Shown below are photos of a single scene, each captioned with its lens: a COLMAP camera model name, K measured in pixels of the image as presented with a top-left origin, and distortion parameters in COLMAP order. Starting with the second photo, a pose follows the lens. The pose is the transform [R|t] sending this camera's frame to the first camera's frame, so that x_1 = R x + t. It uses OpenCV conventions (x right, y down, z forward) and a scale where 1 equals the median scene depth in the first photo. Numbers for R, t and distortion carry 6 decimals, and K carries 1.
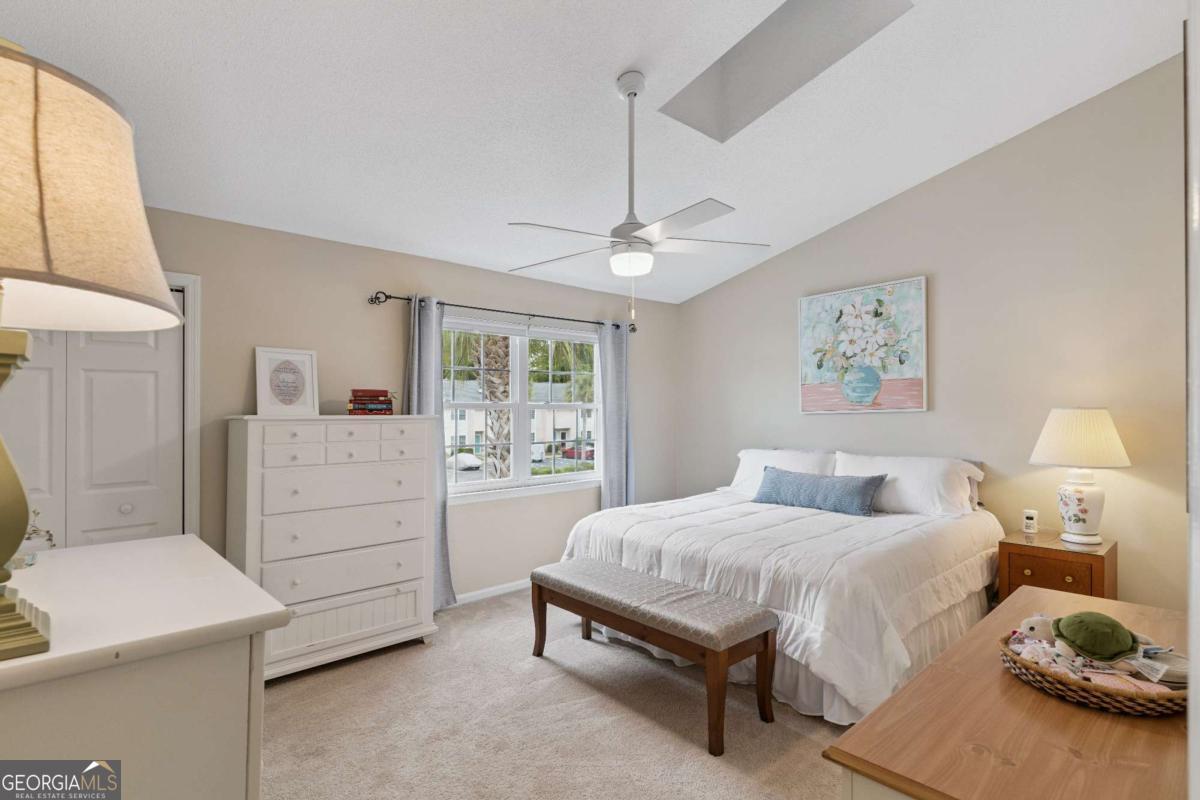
lens RADIAL K [[570.8, 0, 599.5], [0, 570.8, 405.4], [0, 0, 1]] dist [0.001829, 0.000600]
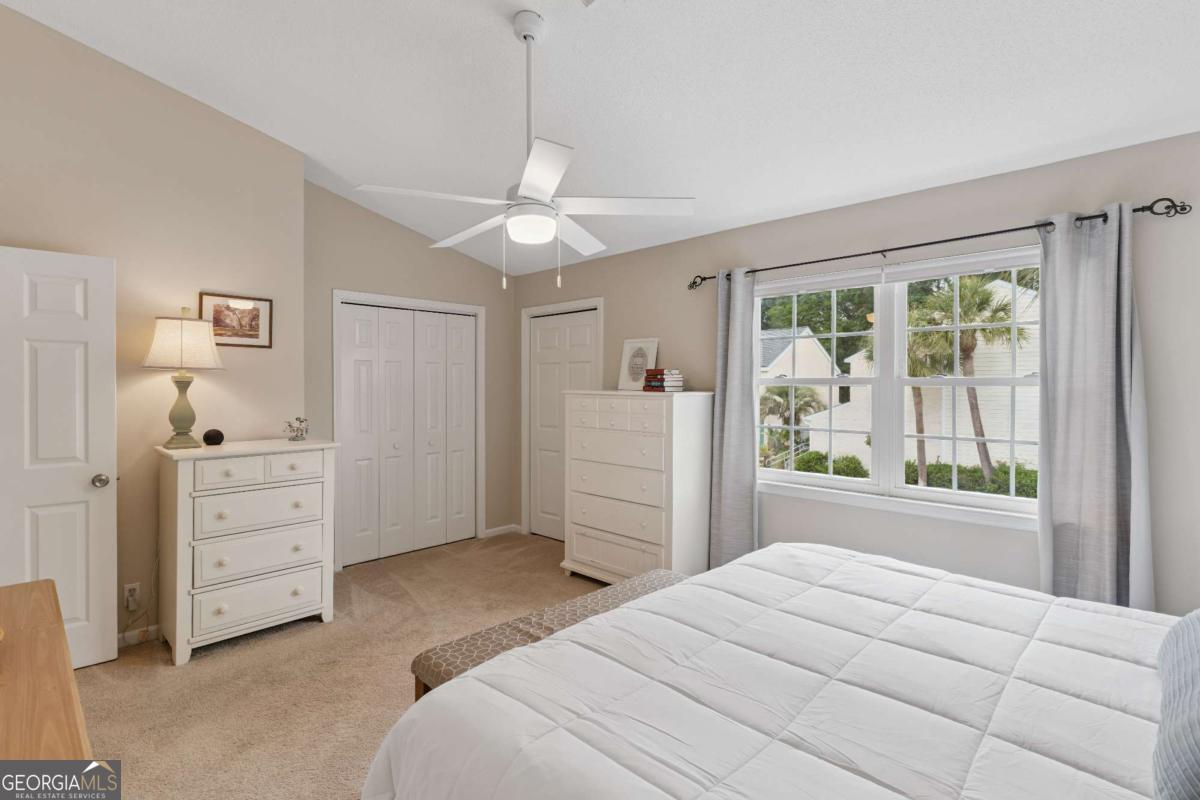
lens RADIAL K [[570.8, 0, 597.4], [0, 570.8, 380.9], [0, 0, 1]] dist [0.001829, 0.000600]
pose [[0.063241, 0.007443, -0.997971, 0.669935], [0.014288, 0.999863, 0.008362, -0.013660], [0.997896, -0.014788, 0.063126, 0.735259]]
